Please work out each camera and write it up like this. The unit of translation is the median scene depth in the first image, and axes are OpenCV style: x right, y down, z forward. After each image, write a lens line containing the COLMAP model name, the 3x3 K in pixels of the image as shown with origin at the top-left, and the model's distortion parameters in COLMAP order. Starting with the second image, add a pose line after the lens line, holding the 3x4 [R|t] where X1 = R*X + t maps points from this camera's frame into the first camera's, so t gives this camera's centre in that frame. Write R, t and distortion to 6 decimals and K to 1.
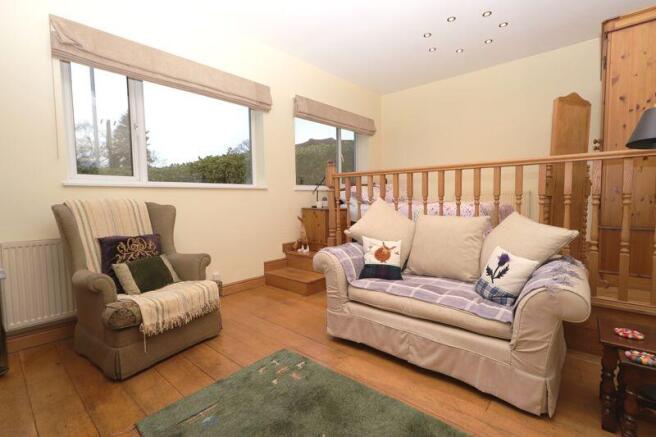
lens RADIAL K [[302.0, 0, 330.3], [0, 302.0, 220.6], [0, 0, 1]] dist [0.008575, -0.000203]
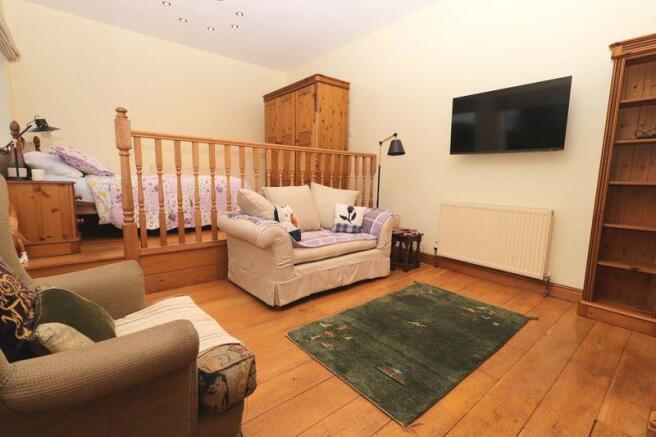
lens RADIAL K [[302.5, 0, 328.0], [0, 302.5, 218.5], [0, 0, 1]] dist [-0.000559, 0.000067]
pose [[0.154442, -0.125723, 0.979970, -1.041547], [0.042654, 0.991794, 0.120517, -0.030990], [-0.987081, 0.023187, 0.158538, 0.758570]]
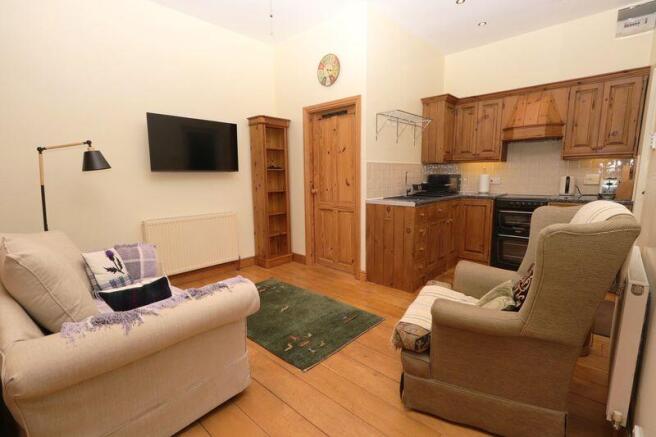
lens RADIAL K [[302.0, 0, 330.3], [0, 302.0, 220.6], [0, 0, 1]] dist [0.008575, -0.000203]
pose [[-0.999606, 0.021227, 0.018347, -0.265015], [0.024601, 0.977520, 0.209402, -0.199174], [-0.013490, 0.209771, -0.977658, 1.869493]]
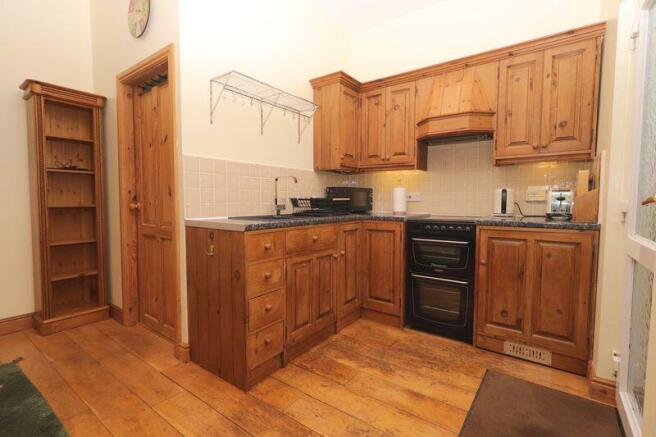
lens RADIAL K [[302.5, 0, 328.0], [0, 302.5, 218.5], [0, 0, 1]] dist [-0.000559, 0.000067]
pose [[-0.995268, 0.013103, -0.096285, -0.798844], [0.001268, 0.992534, 0.121961, -0.078336], [0.097165, 0.121262, -0.987854, 1.213978]]
